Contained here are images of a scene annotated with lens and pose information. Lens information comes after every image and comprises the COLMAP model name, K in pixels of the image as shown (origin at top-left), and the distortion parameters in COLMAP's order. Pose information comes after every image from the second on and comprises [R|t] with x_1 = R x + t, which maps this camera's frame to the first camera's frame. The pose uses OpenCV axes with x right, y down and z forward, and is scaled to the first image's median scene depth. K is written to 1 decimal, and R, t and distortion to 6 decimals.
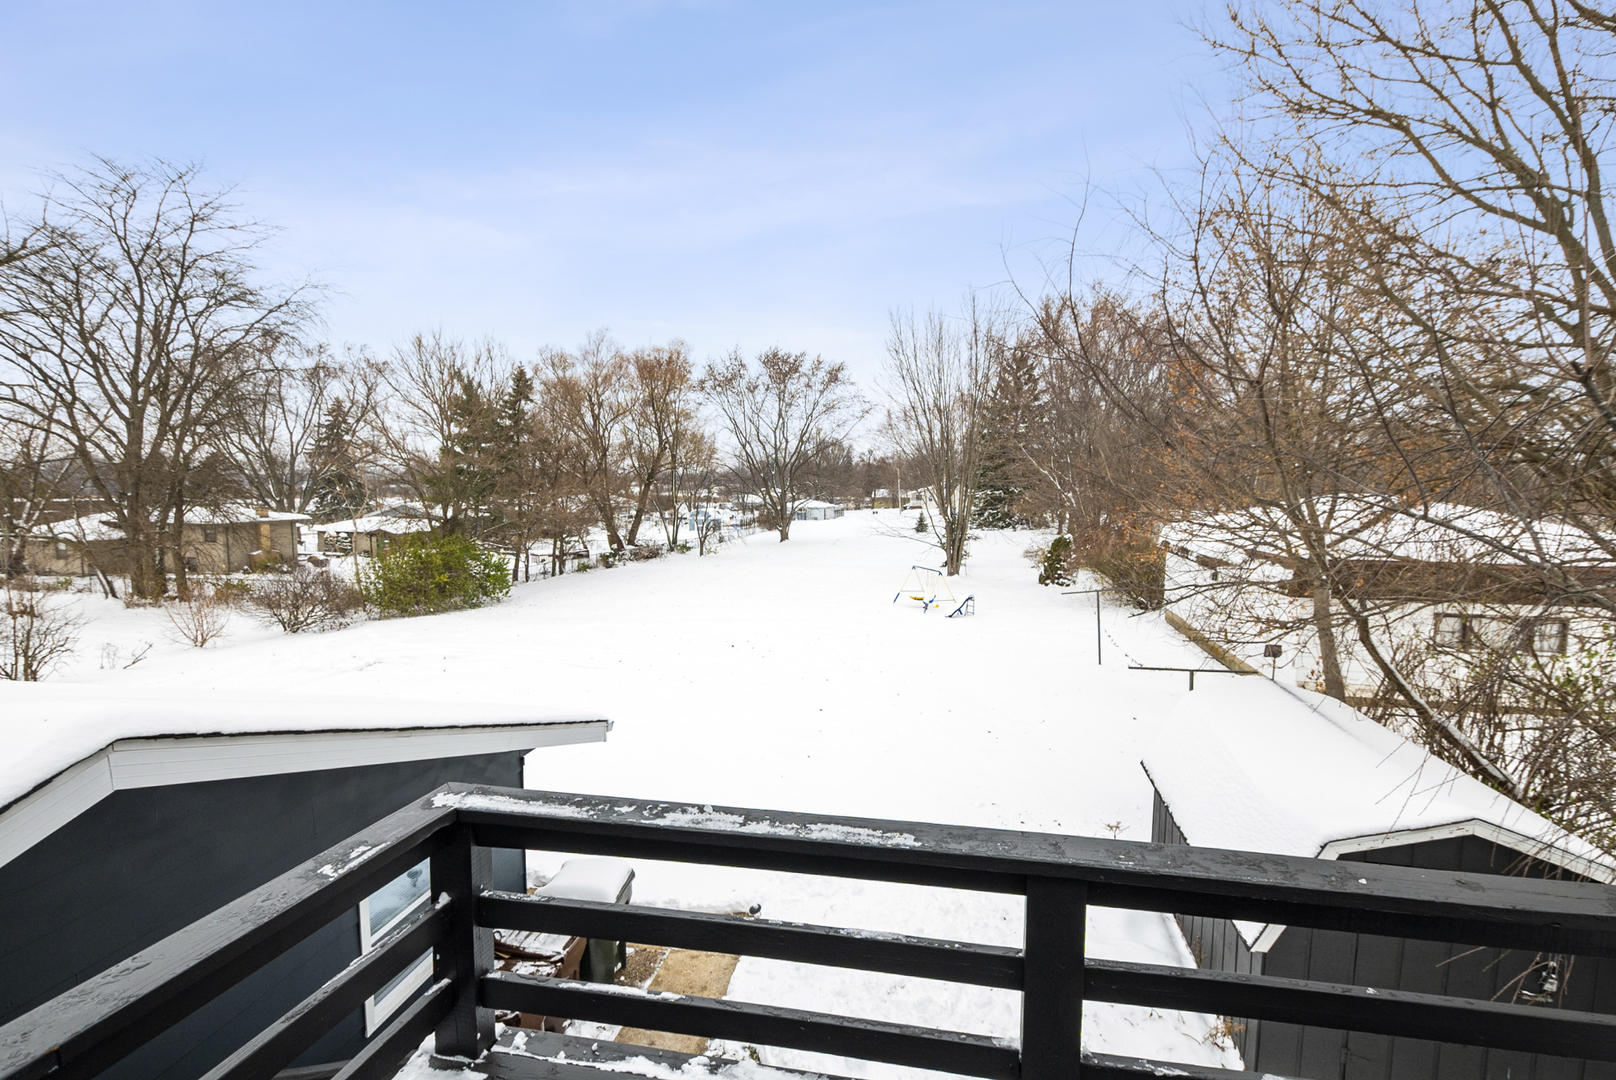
lens RADIAL K [[714.2, 0, 818.2], [0, 714.2, 536.0], [0, 0, 1]] dist [0.004787, -0.003849]
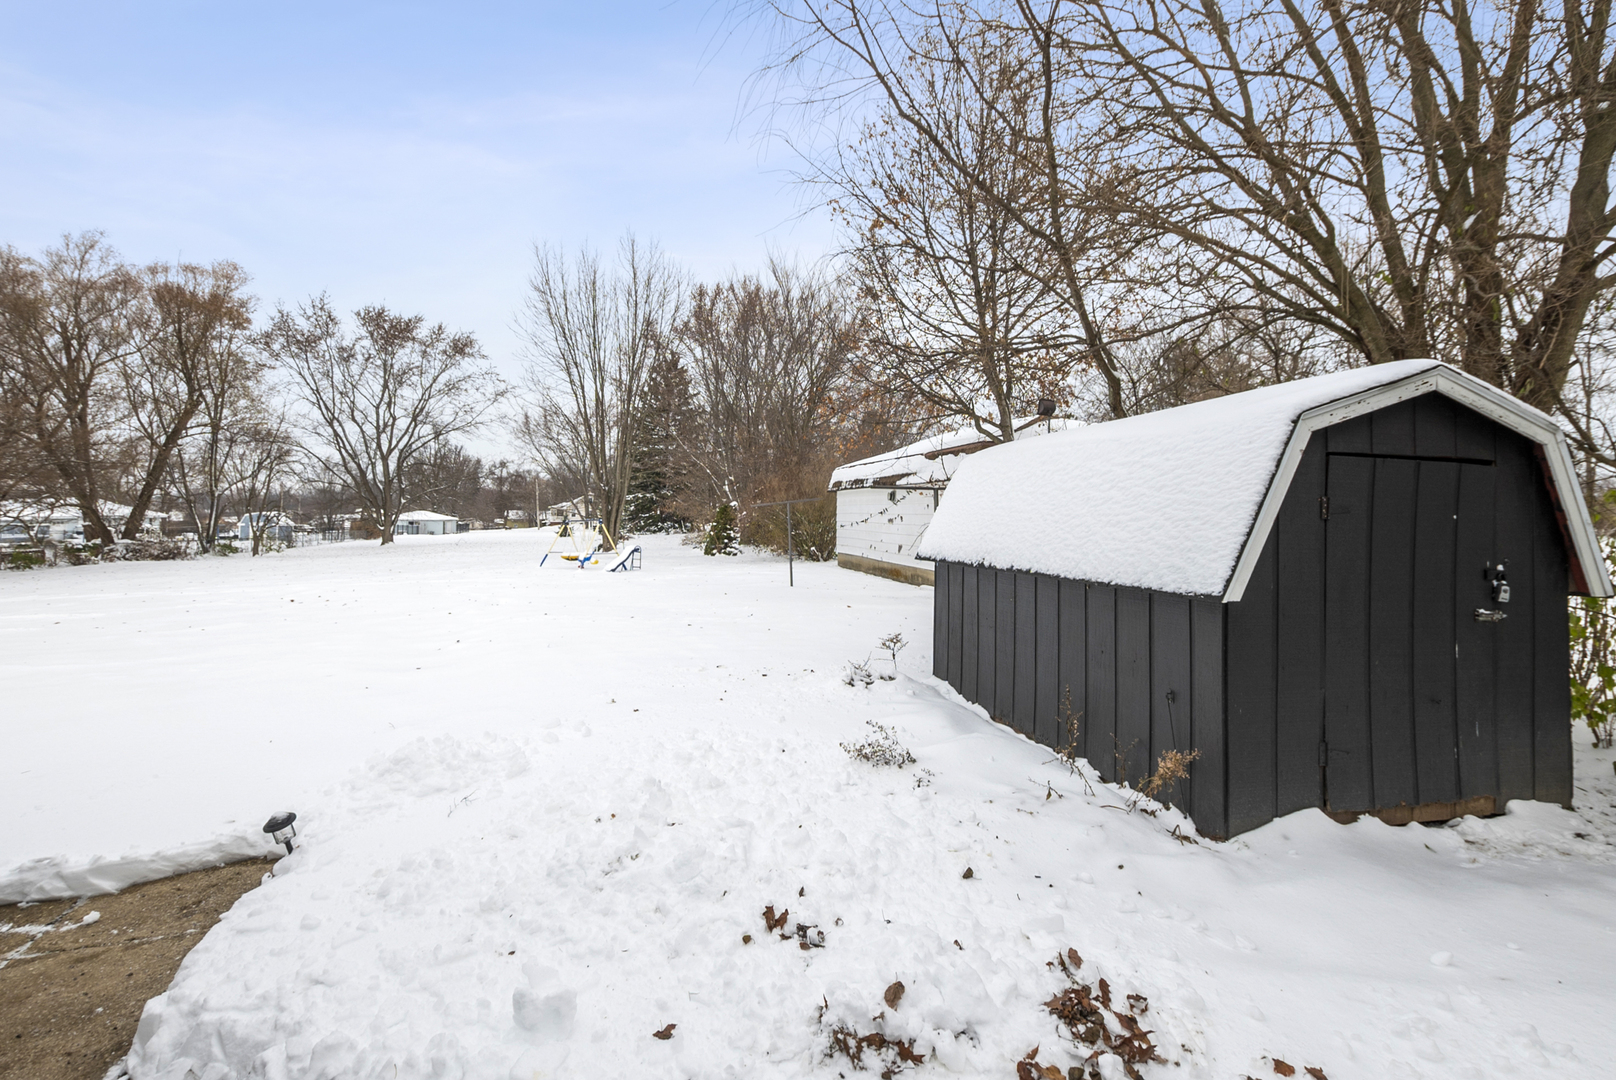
lens RADIAL K [[693.2, 0, 798.7], [0, 693.2, 536.0], [0, 0, 1]] dist [0.002361, -0.000300]
pose [[0.884927, 0.019389, 0.465326, -0.001058], [0.031544, 0.994343, -0.101421, 0.095405], [-0.464660, 0.104428, 0.879310, 0.105535]]
